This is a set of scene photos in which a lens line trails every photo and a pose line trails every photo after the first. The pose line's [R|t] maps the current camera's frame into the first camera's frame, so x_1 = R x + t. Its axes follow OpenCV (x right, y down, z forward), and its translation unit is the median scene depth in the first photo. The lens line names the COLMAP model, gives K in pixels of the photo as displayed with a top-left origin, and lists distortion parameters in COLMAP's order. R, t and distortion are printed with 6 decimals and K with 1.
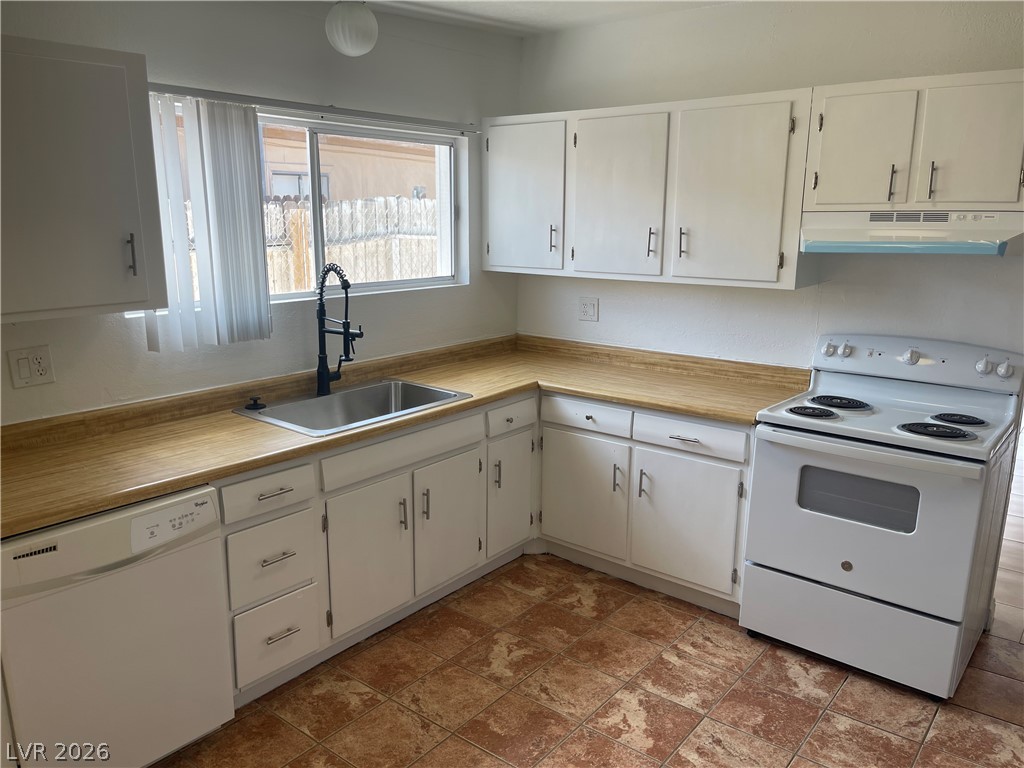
lens RADIAL K [[773.4, 0, 512.0], [0, 773.4, 384.0], [0, 0, 1]] dist [0.004691, -0.004792]
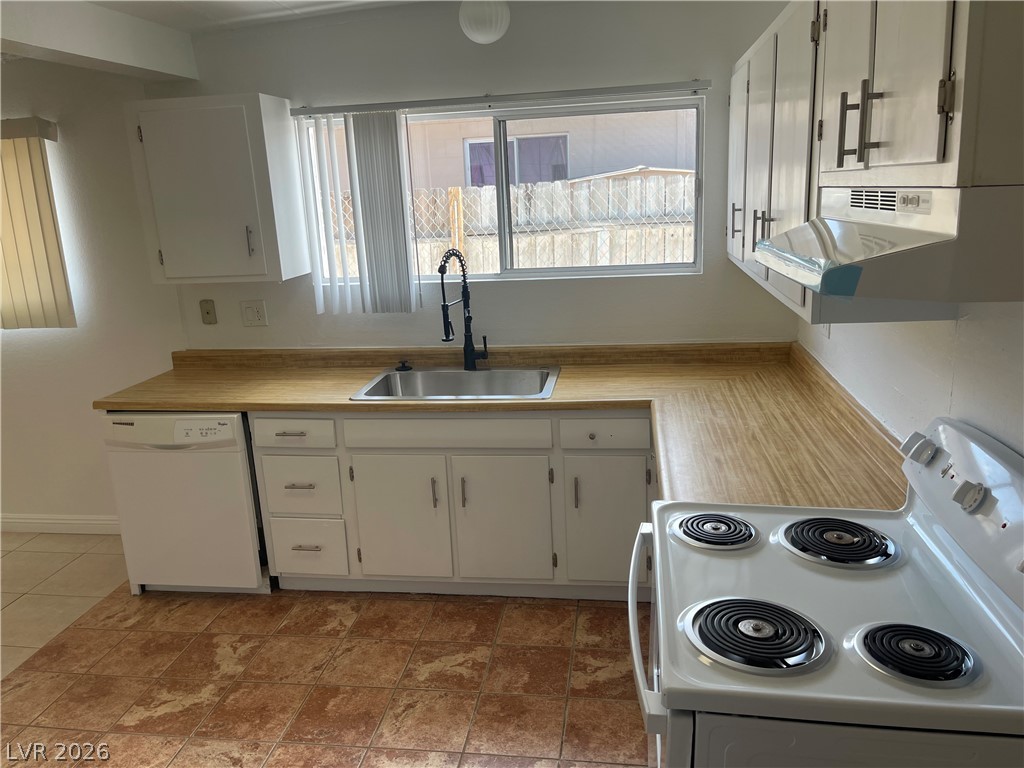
lens RADIAL K [[773.4, 0, 512.0], [0, 773.4, 384.0], [0, 0, 1]] dist [0.004691, -0.004792]
pose [[0.510199, 0.182957, -0.840371, 0.764163], [-0.138415, 0.981842, 0.129723, -0.126099], [0.848845, 0.050136, 0.526258, 0.531513]]
